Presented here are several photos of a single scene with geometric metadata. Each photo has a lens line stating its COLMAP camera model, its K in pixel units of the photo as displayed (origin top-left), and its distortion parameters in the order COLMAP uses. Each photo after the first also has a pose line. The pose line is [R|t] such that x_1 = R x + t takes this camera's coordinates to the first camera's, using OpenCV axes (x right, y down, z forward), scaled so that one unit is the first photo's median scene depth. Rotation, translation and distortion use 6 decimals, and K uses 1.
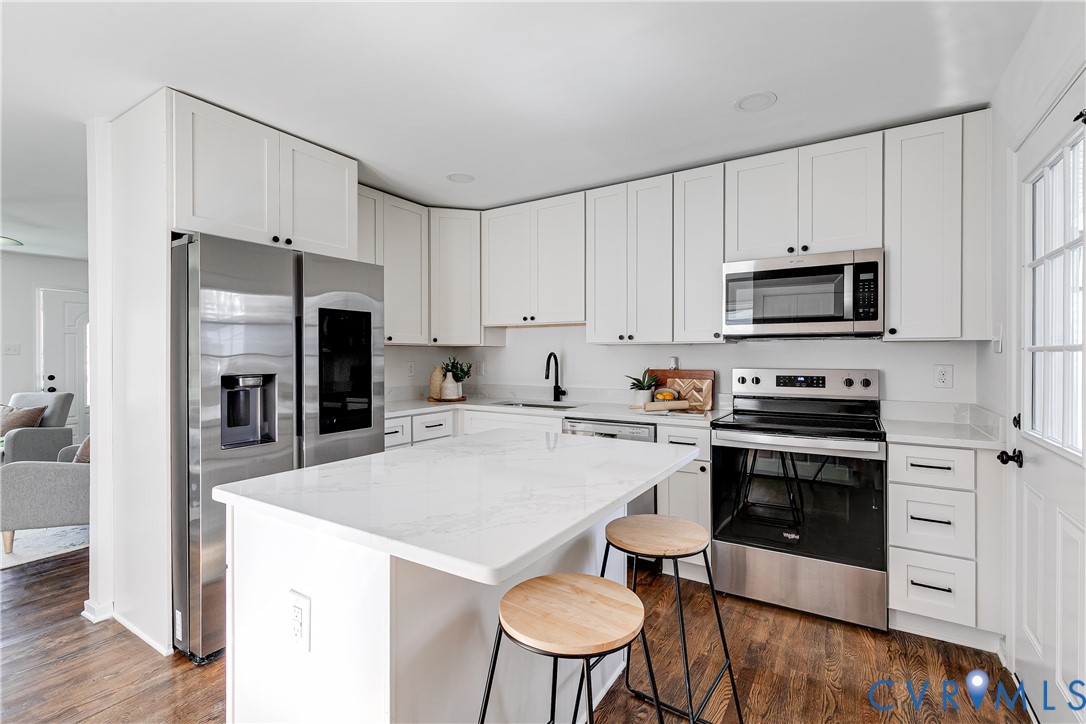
lens RADIAL K [[491.9, 0, 554.7], [0, 491.9, 358.1], [0, 0, 1]] dist [0.000140, 0.000476]
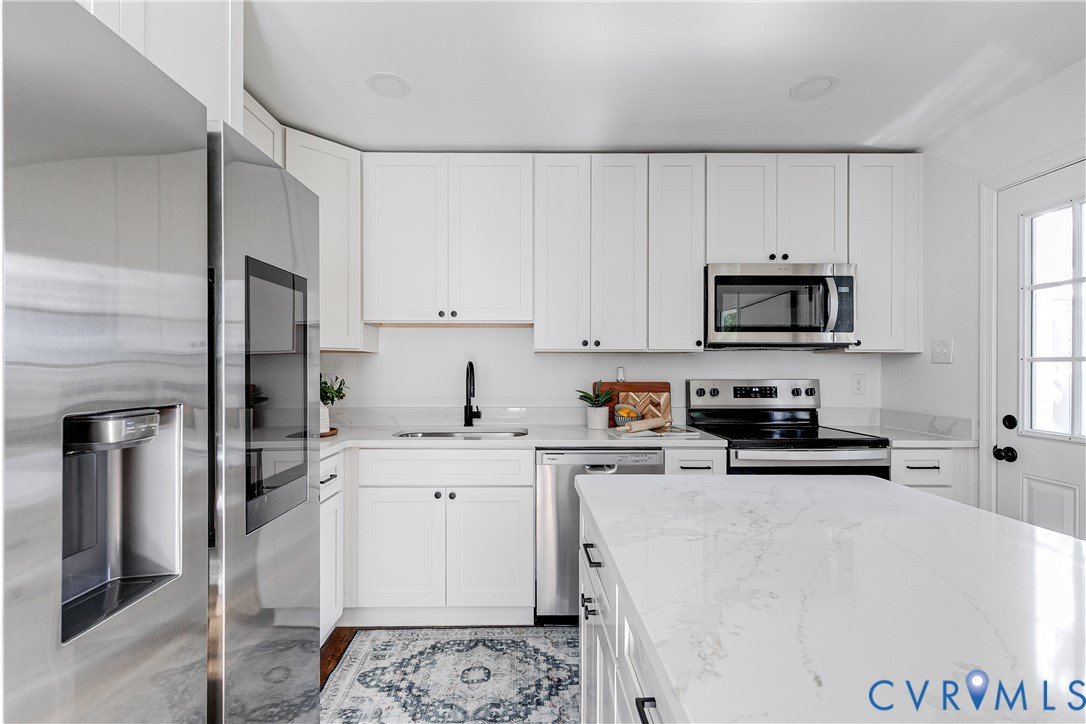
lens RADIAL K [[491.9, 0, 534.6], [0, 491.9, 365.2], [0, 0, 1]] dist [0.000140, 0.000476]
pose [[0.847628, 0.004932, 0.530567, -0.400521], [0.001756, 0.999925, -0.012101, 0.004496], [-0.530587, 0.011189, 0.847556, 0.396834]]
